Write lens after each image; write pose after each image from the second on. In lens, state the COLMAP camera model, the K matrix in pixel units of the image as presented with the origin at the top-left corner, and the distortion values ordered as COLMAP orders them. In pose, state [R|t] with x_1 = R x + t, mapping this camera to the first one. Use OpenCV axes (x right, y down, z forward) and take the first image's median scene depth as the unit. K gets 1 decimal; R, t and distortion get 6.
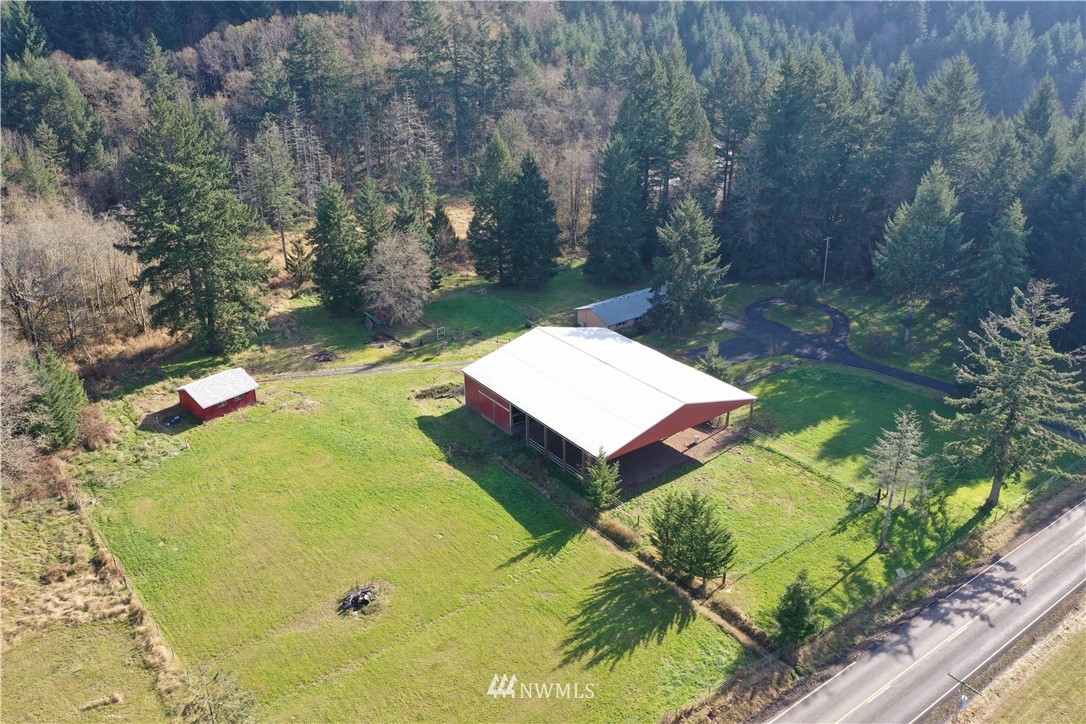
lens RADIAL K [[863.6, 0, 543.0], [0, 863.6, 362.0], [0, 0, 1]] dist [0.017189, 0.005133]
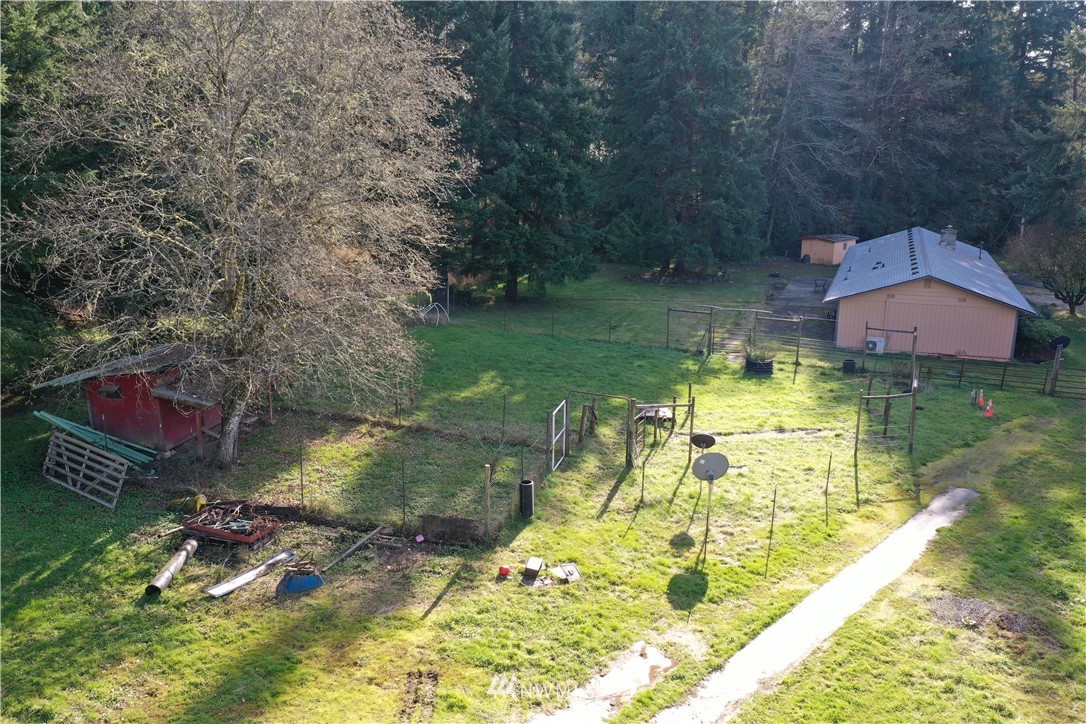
lens RADIAL K [[863.6, 0, 543.0], [0, 863.6, 362.0], [0, 0, 1]] dist [0.017189, 0.005133]
pose [[0.850021, -0.124847, 0.511739, -0.321813], [0.208759, 0.971798, -0.109672, -0.043358], [-0.483615, 0.200054, 0.852112, 1.184593]]
